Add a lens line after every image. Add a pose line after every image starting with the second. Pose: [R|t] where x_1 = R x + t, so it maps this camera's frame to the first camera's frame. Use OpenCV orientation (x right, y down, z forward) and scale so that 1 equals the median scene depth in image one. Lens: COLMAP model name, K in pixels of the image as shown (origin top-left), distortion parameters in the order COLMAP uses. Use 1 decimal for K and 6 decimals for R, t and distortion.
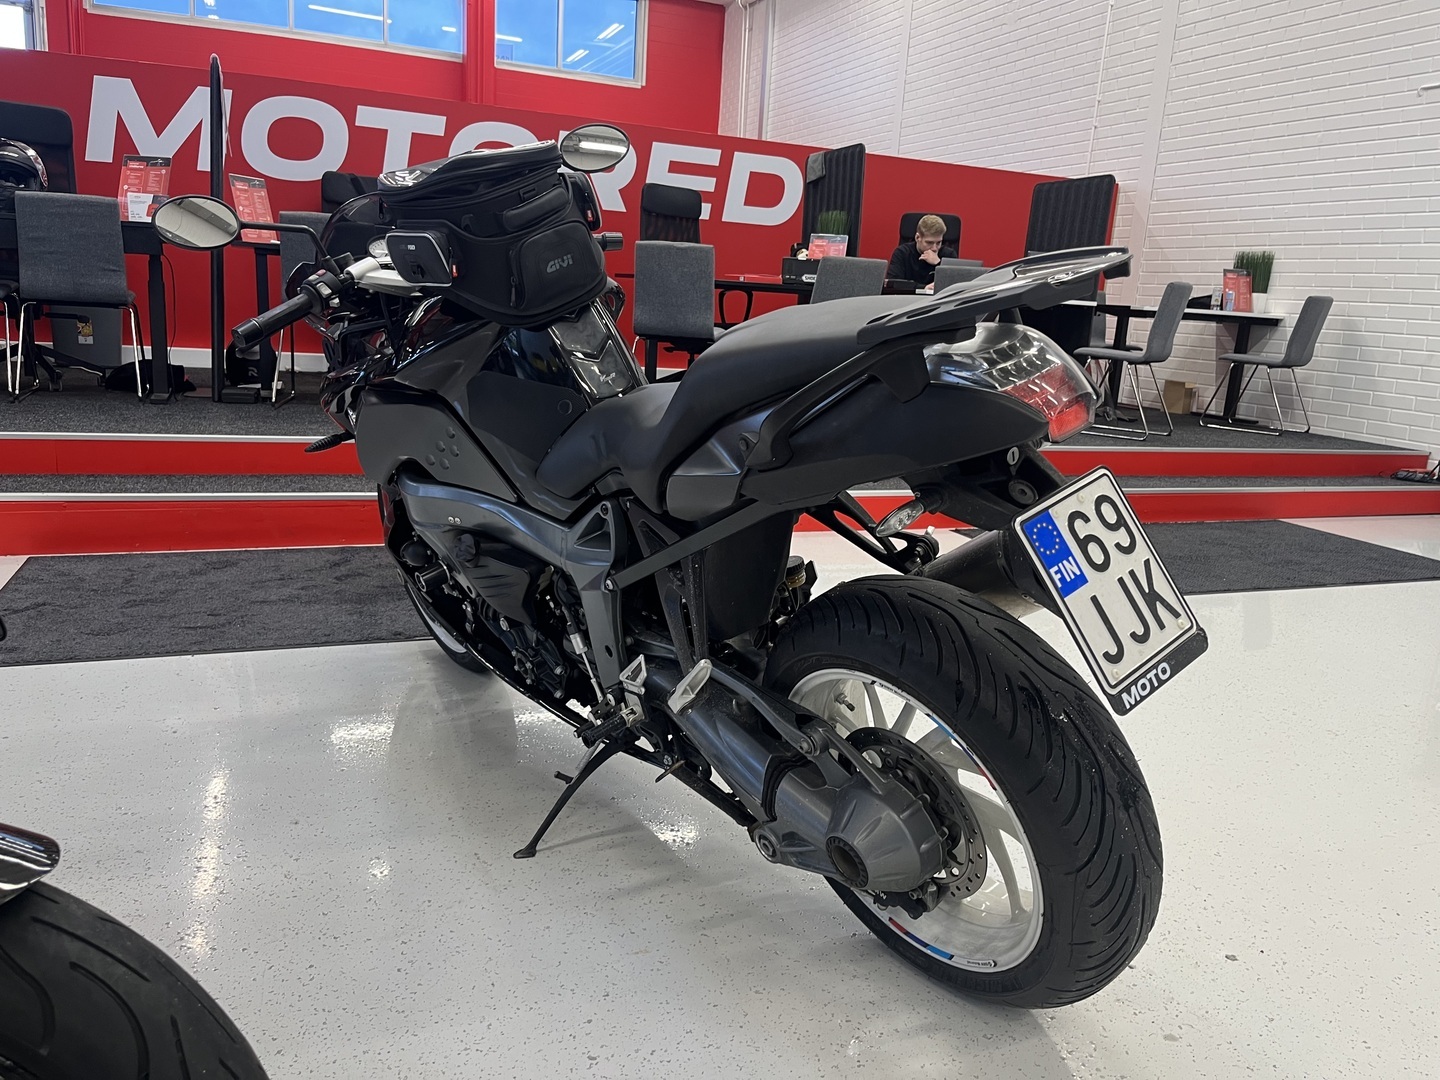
lens RADIAL K [[1091.8, 0, 730.3], [0, 1091.8, 542.6], [0, 0, 1]] dist [0.018422, -0.025041]
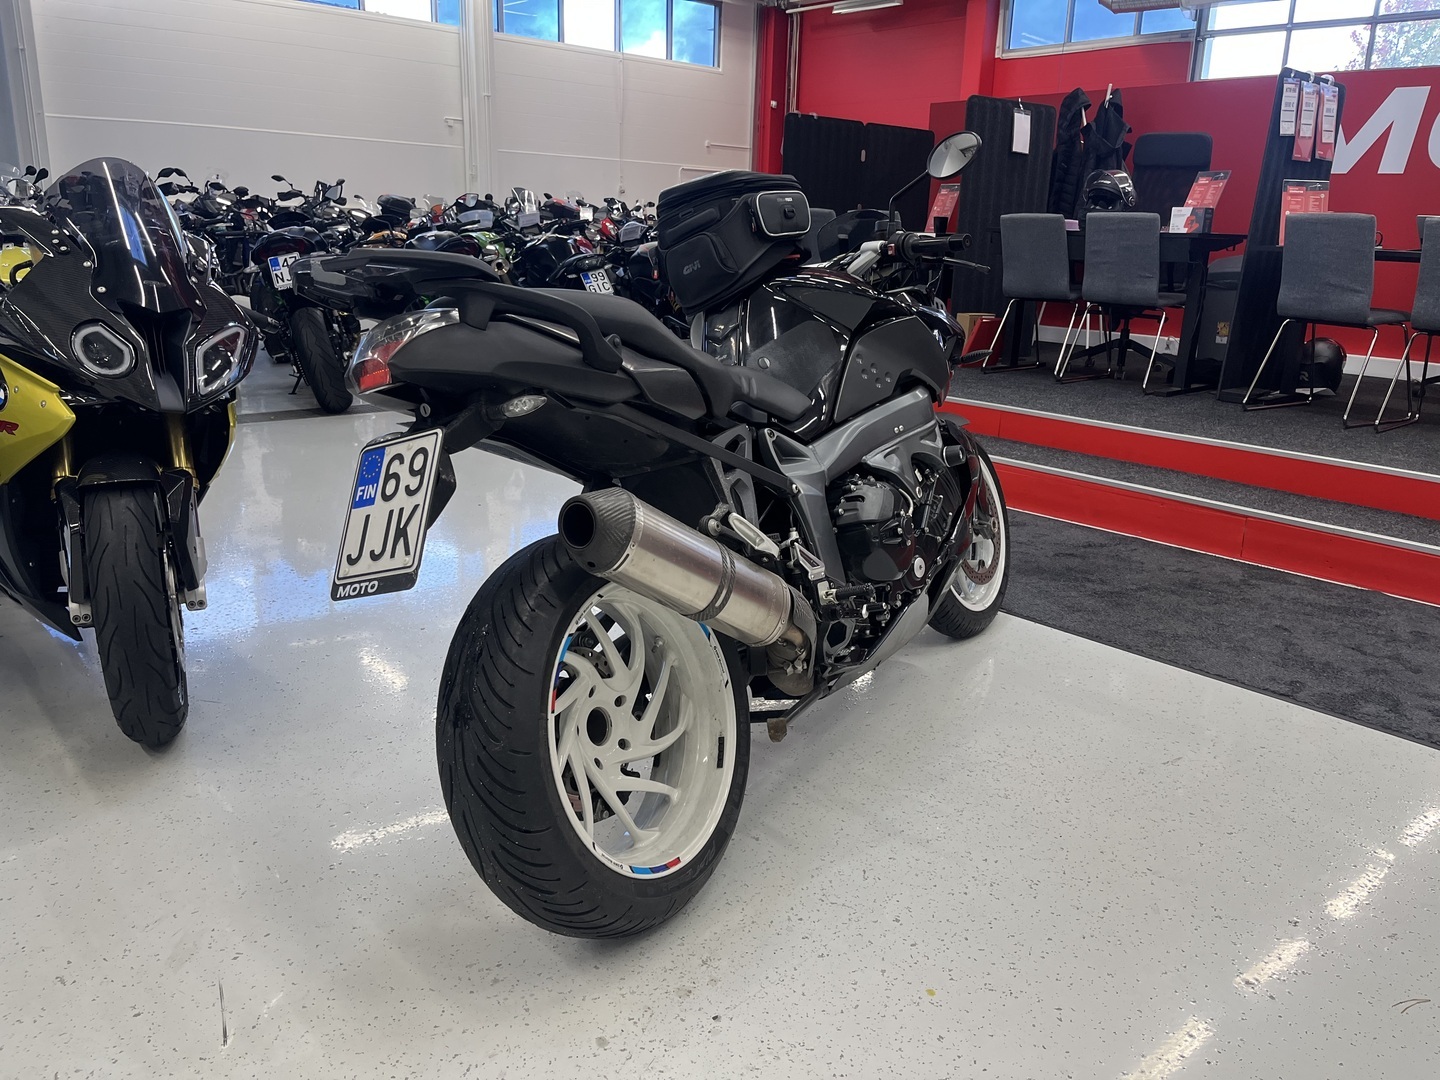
lens RADIAL K [[1091.8, 0, 732.9], [0, 1091.8, 537.3], [0, 0, 1]] dist [0.018422, -0.025041]
pose [[0.338236, 0.201835, -0.919162, 1.641254], [-0.212354, 0.967907, 0.134397, -0.188473], [0.916789, 0.149729, 0.370242, 0.891653]]
